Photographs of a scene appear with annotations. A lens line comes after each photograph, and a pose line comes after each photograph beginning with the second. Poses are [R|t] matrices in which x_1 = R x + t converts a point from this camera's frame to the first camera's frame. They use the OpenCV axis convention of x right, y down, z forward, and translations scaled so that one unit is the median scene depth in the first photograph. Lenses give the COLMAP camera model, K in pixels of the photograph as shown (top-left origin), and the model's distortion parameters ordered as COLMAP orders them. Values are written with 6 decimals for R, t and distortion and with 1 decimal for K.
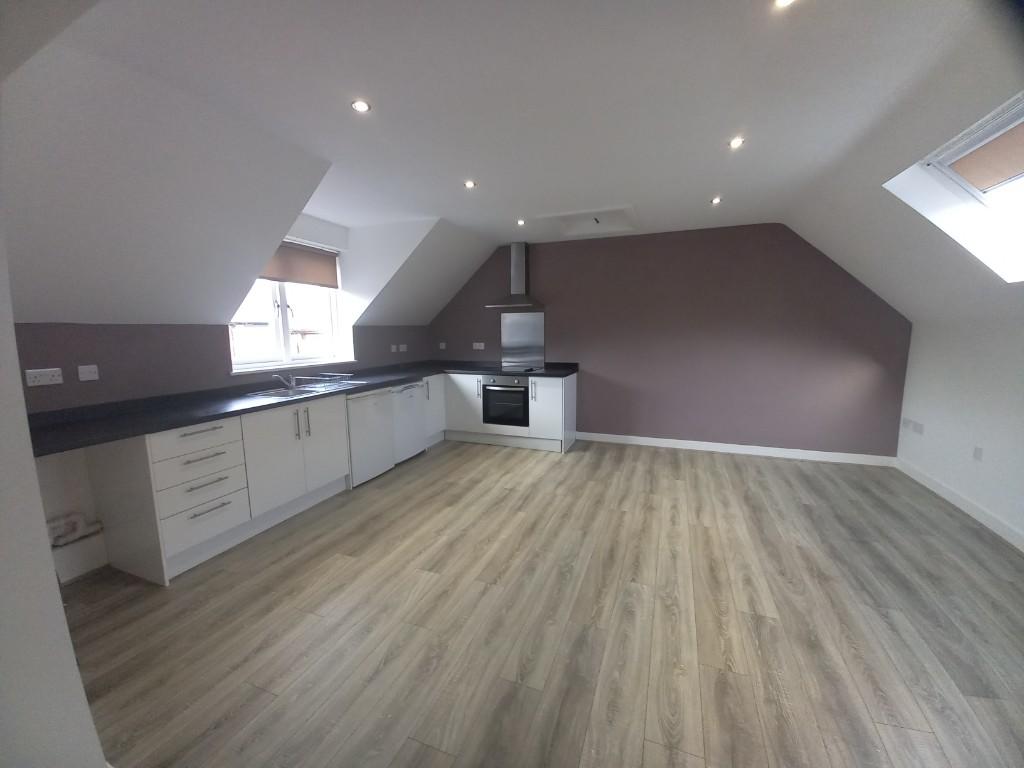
lens RADIAL K [[397.1, 0, 519.8], [0, 397.1, 384.2], [0, 0, 1]] dist [0.012652, -0.013121]
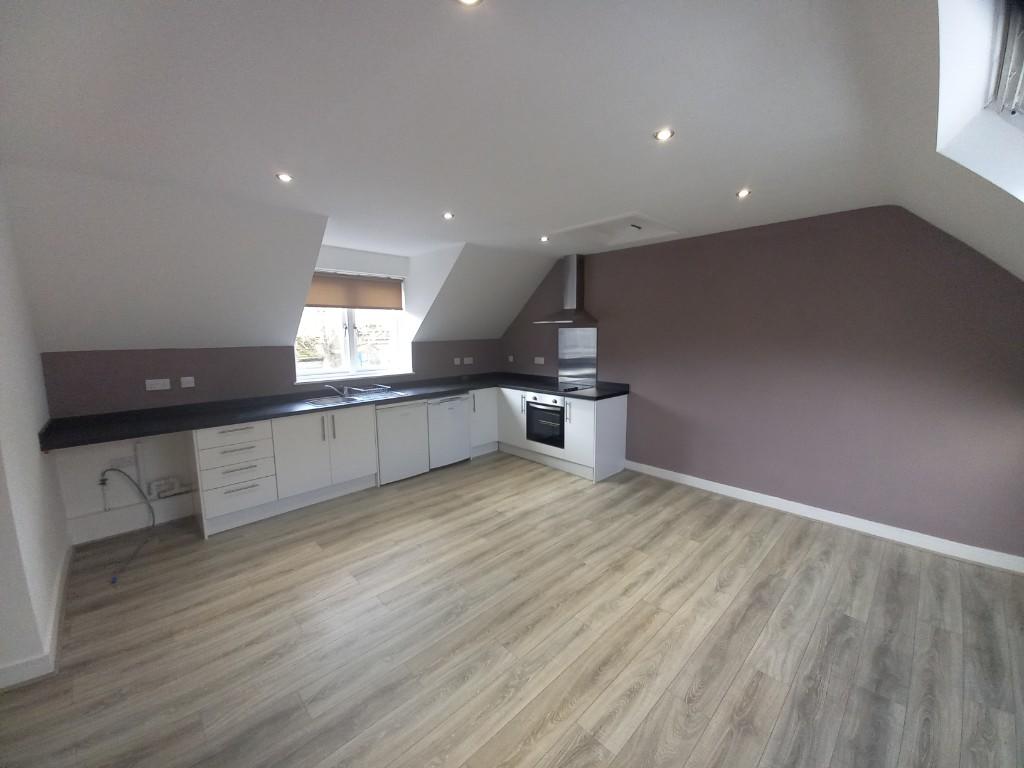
lens RADIAL K [[397.1, 0, 519.8], [0, 397.1, 384.2], [0, 0, 1]] dist [0.012652, -0.013121]
pose [[0.908173, 0.056204, -0.414804, 0.416066], [-0.056233, 0.998344, 0.012152, -0.071181], [0.414800, 0.012289, 0.909829, 0.114295]]
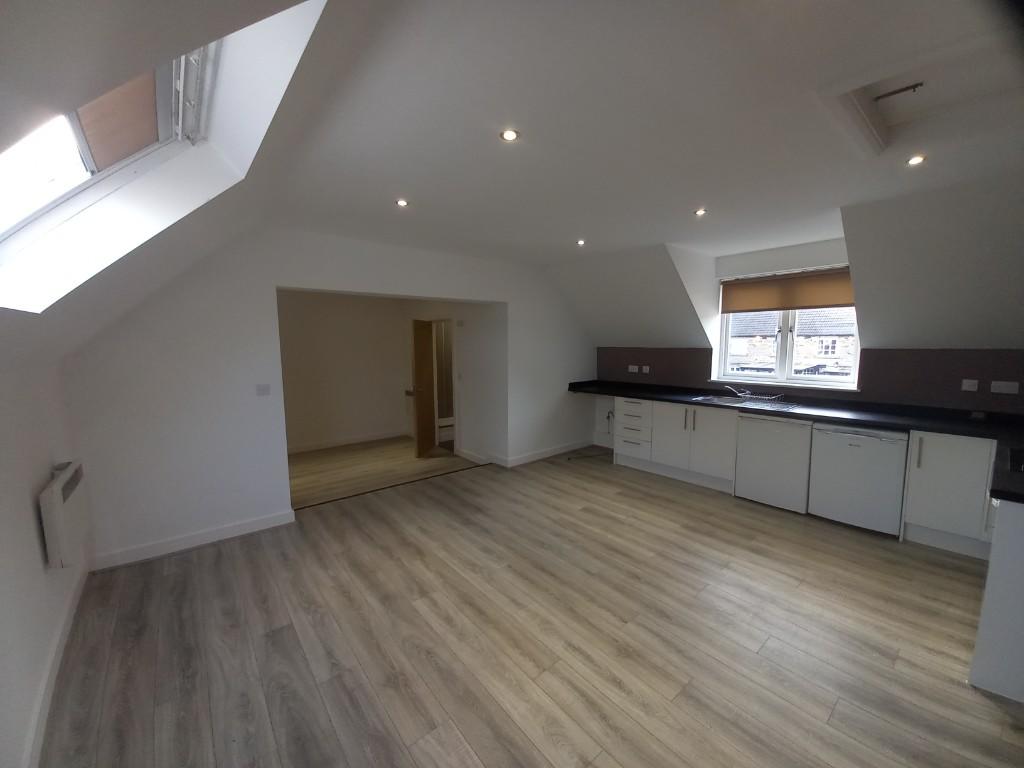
lens RADIAL K [[397.1, 0, 519.8], [0, 397.1, 384.2], [0, 0, 1]] dist [0.012652, -0.013121]
pose [[-0.485411, 0.105399, -0.867910, 0.813397], [-0.103735, 0.978751, 0.176877, -0.180083], [0.868110, 0.175891, -0.464162, 0.952307]]
